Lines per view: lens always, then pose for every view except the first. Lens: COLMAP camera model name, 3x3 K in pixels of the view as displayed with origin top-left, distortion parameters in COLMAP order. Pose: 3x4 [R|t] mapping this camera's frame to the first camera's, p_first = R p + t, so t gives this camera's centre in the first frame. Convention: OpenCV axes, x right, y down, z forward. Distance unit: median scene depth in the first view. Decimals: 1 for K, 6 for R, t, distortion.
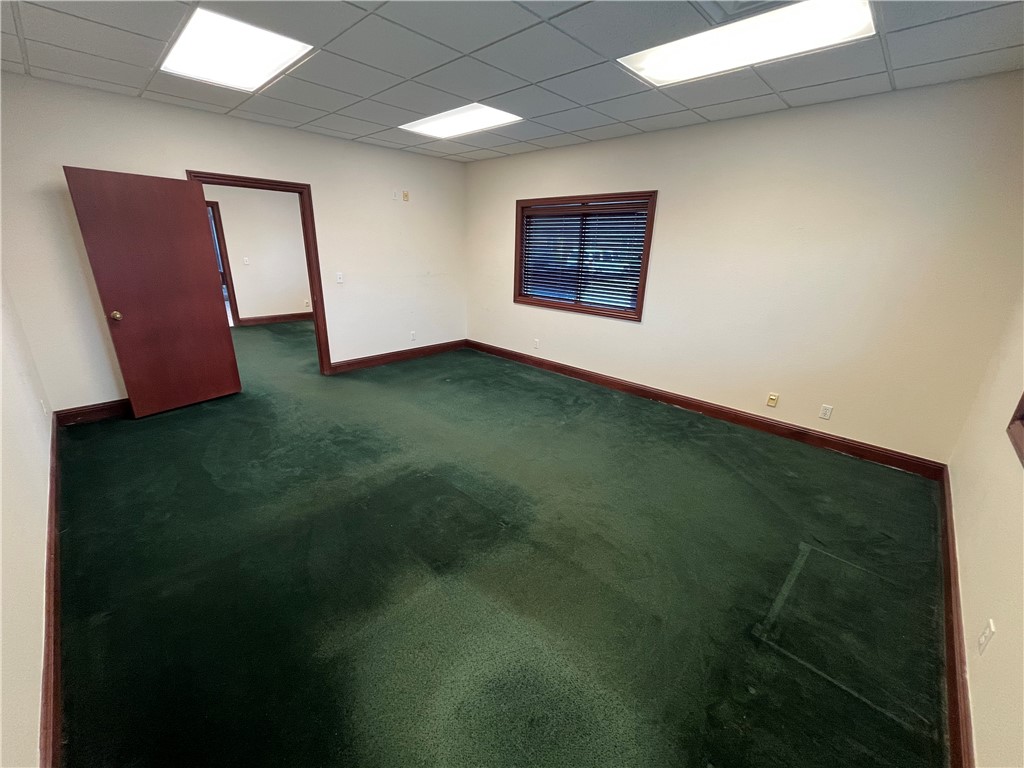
lens RADIAL K [[413.0, 0, 512.0], [0, 413.0, 384.0], [0, 0, 1]] dist [-0.002814, -0.000454]
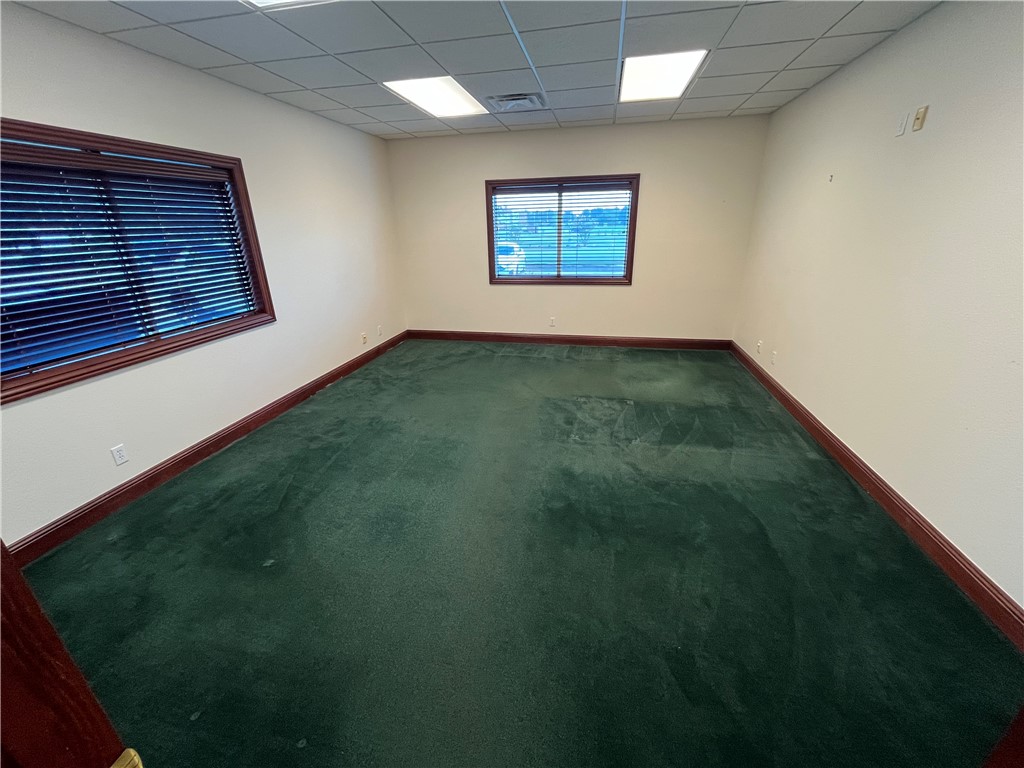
lens RADIAL K [[413.0, 0, 512.0], [0, 413.0, 384.0], [0, 0, 1]] dist [-0.002814, -0.000454]
pose [[-0.531698, -0.323619, 0.782667, -0.651230], [0.271799, 0.810038, 0.519580, -0.360751], [-0.802136, 0.488988, -0.342736, 0.992179]]
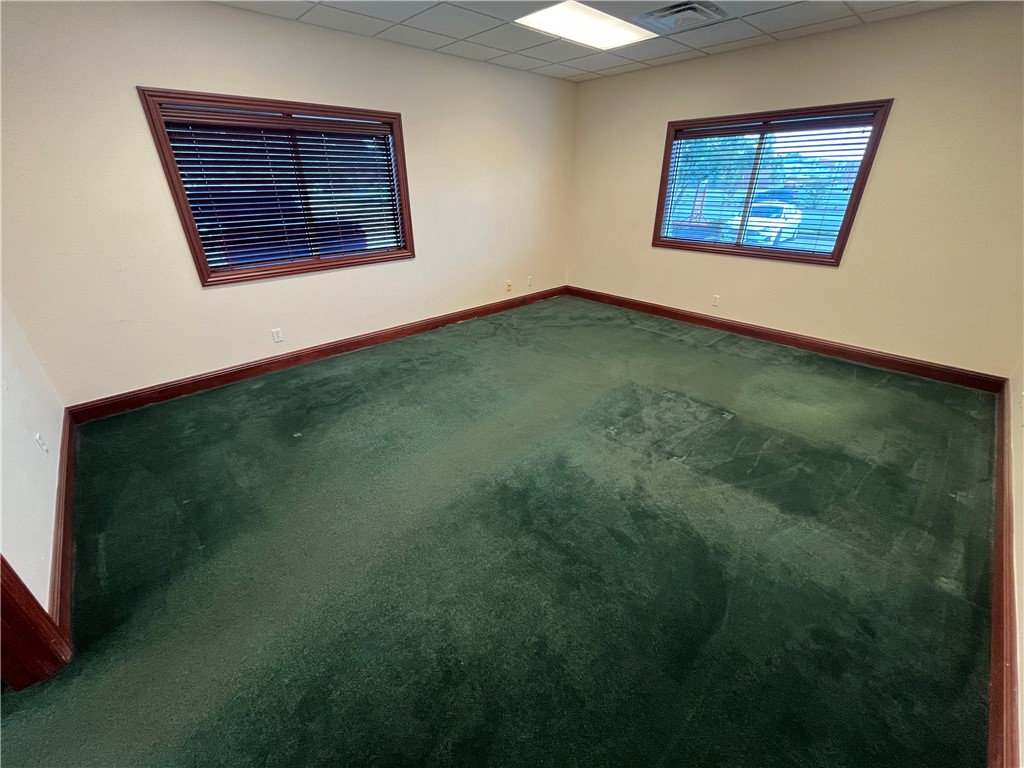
lens RADIAL K [[413.0, 0, 512.0], [0, 413.0, 384.0], [0, 0, 1]] dist [-0.002814, -0.000454]
pose [[0.051230, -0.467948, 0.882270, -0.705114], [0.322561, 0.843835, 0.428833, -0.250848], [-0.945161, 0.262617, 0.194172, 0.687607]]
